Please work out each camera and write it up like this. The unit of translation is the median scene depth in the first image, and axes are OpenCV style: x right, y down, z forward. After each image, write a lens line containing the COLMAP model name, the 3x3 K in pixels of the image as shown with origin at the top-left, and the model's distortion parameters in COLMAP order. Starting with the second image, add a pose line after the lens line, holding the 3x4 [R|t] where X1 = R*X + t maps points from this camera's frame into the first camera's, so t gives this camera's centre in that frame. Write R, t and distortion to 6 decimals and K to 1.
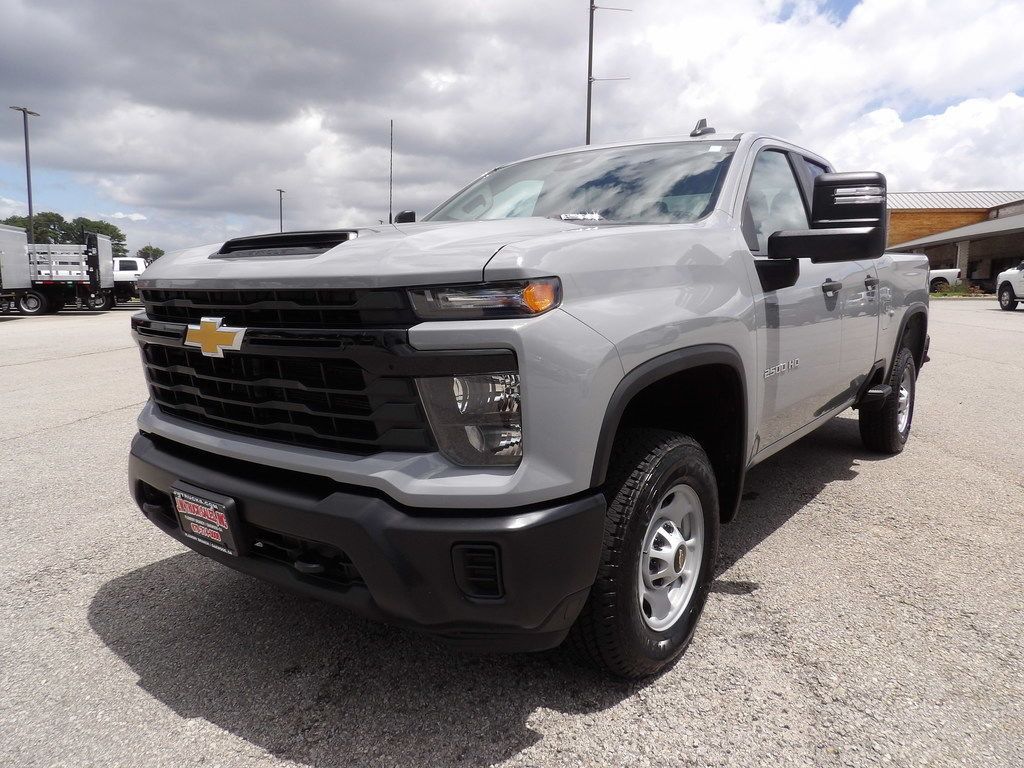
lens RADIAL K [[746.2, 0, 514.9], [0, 746.2, 417.3], [0, 0, 1]] dist [-0.018727, 0.029045]
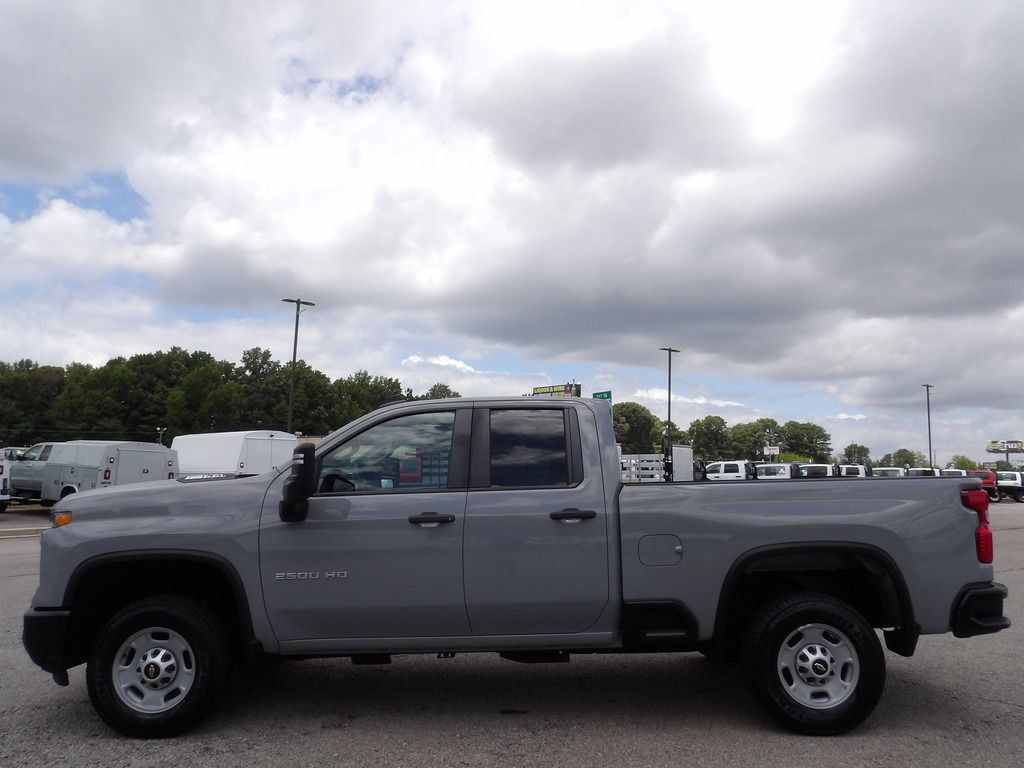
lens RADIAL K [[740.3, 0, 515.0], [0, 740.3, 377.4], [0, 0, 1]] dist [-0.025535, 0.037739]
pose [[0.606459, -0.103507, -0.788349, 1.558870], [-0.144700, 0.960566, -0.237433, -0.135267], [0.781837, 0.258067, 0.567567, 0.347433]]
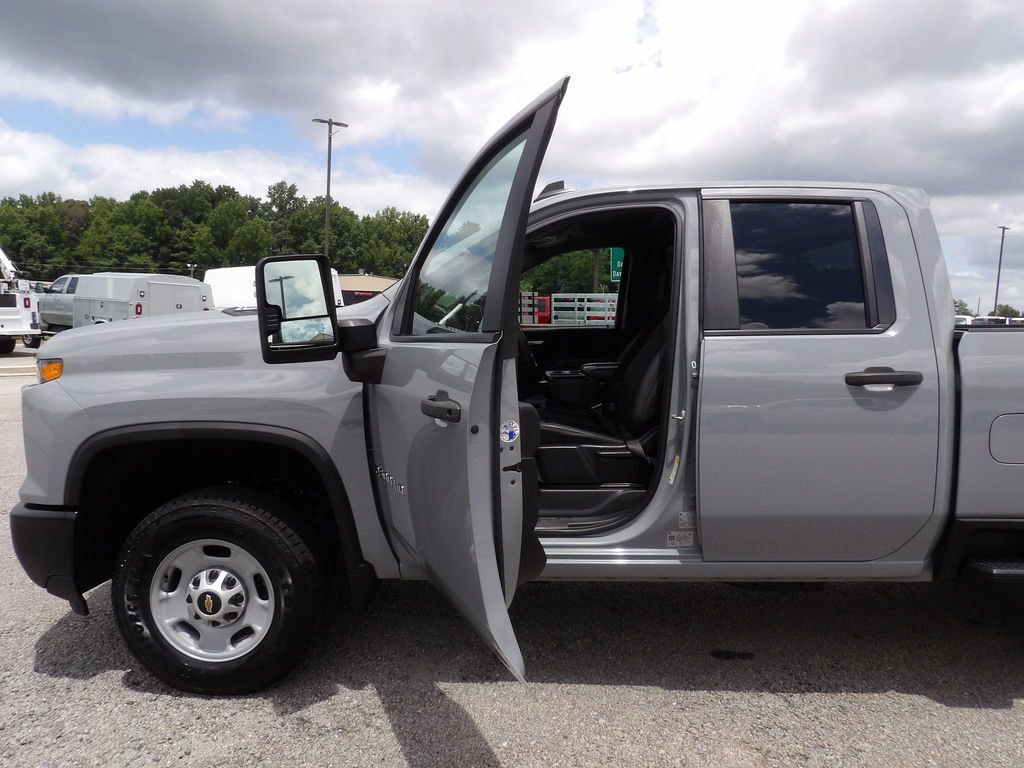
lens RADIAL K [[740.3, 0, 515.2], [0, 740.3, 383.1], [0, 0, 1]] dist [-0.025535, 0.037739]
pose [[0.576891, 0.082164, -0.812678, 0.986684], [-0.163142, 0.986472, -0.016074, -0.146005], [0.800363, 0.141855, 0.582491, 0.465612]]
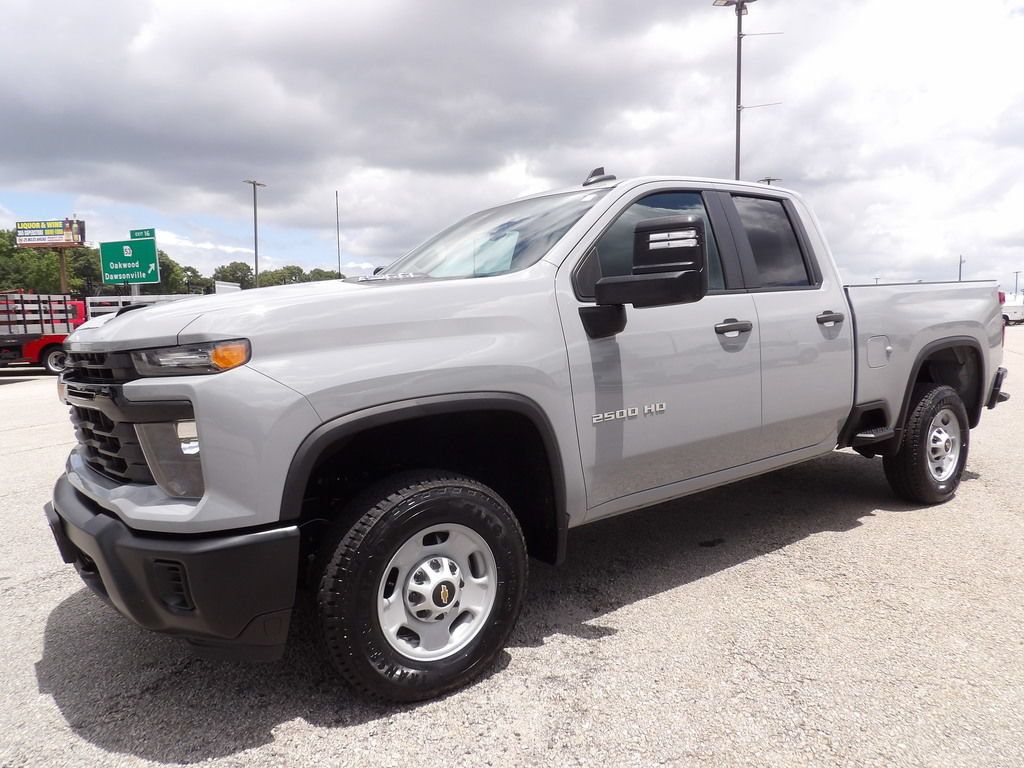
lens RADIAL K [[746.2, 0, 508.0], [0, 746.2, 416.2], [0, 0, 1]] dist [-0.018727, 0.029045]
pose [[0.960490, 0.006622, -0.278237, 0.425462], [-0.019523, 0.998857, -0.043619, -0.012781], [0.277630, 0.047328, 0.959521, -0.001368]]
